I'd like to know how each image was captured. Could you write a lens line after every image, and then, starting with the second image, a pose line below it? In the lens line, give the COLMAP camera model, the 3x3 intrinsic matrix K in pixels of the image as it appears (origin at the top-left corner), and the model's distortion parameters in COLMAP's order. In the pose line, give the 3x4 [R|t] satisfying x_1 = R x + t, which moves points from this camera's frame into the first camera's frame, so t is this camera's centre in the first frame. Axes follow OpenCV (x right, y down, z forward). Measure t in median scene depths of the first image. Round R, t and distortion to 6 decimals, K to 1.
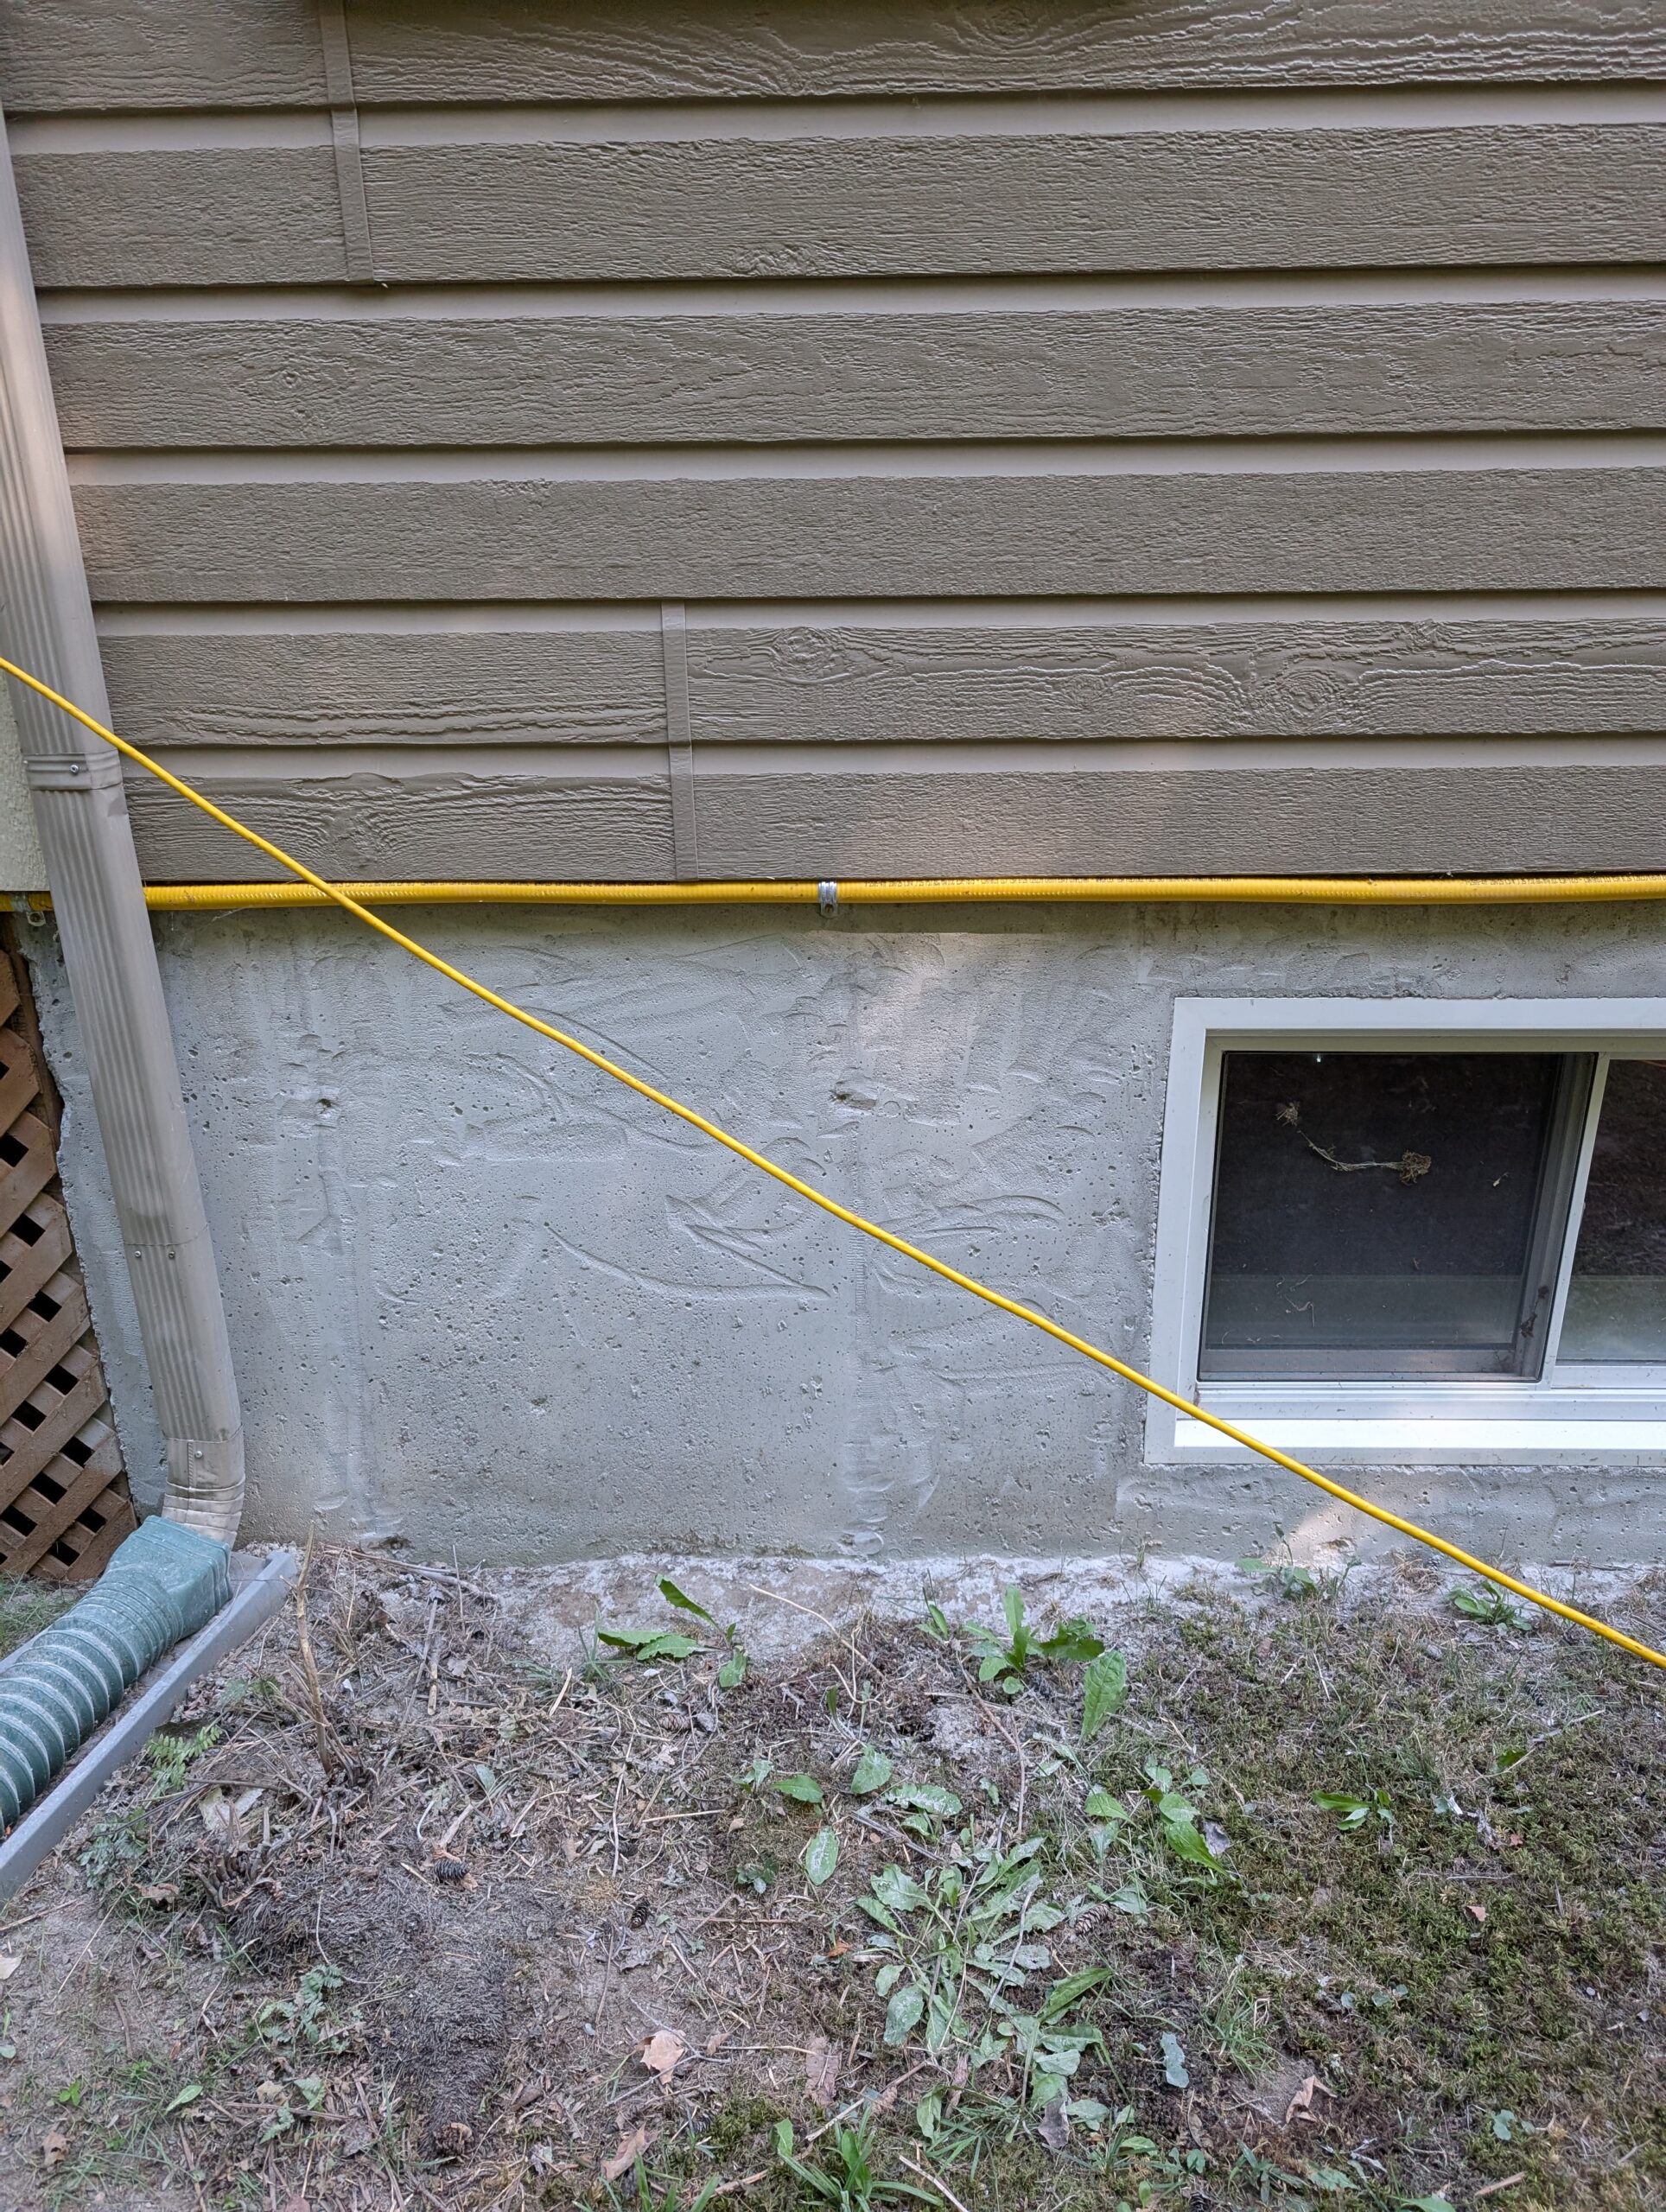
lens RADIAL K [[1623.5, 0, 833.0], [0, 1623.5, 1106.0], [0, 0, 1]] dist [0.041628, -0.036115]
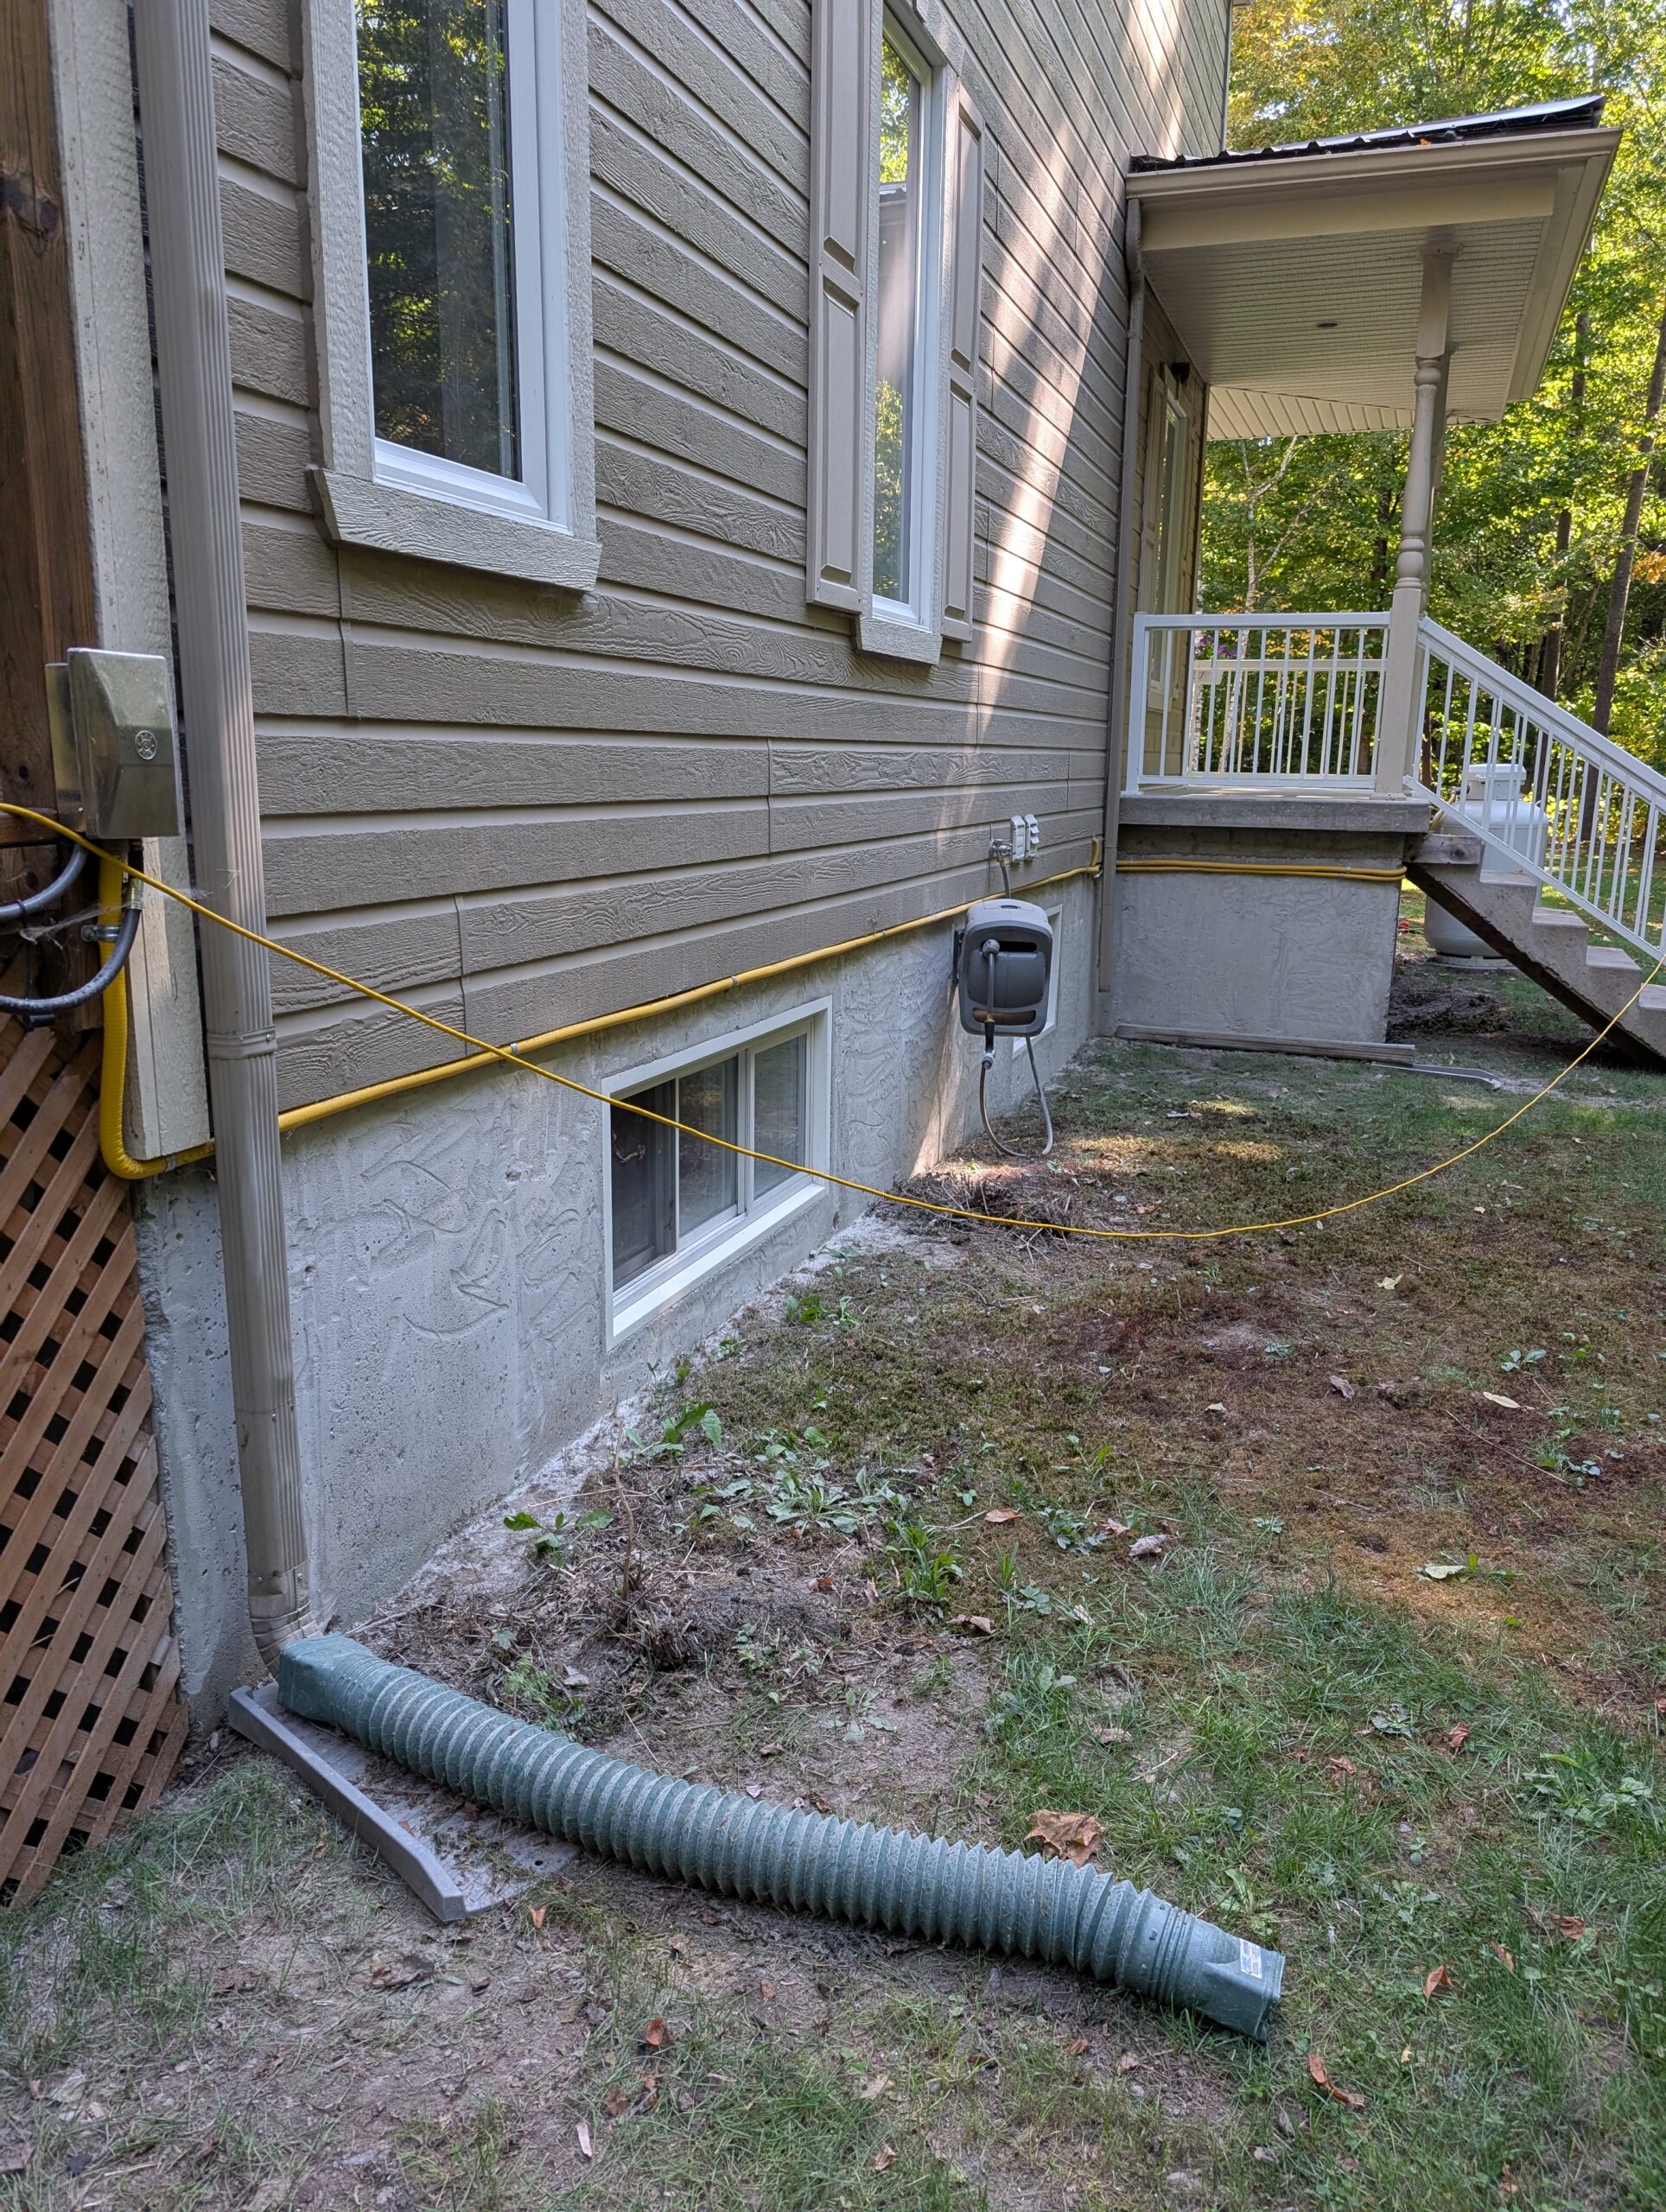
lens RADIAL K [[1623.5, 0, 833.0], [0, 1623.5, 1106.0], [0, 0, 1]] dist [0.041628, -0.036115]
pose [[0.310873, -0.183752, 0.932520, -1.549396], [0.333481, 0.939846, 0.074024, -0.092502], [-0.890027, 0.287966, 0.353450, 0.106380]]
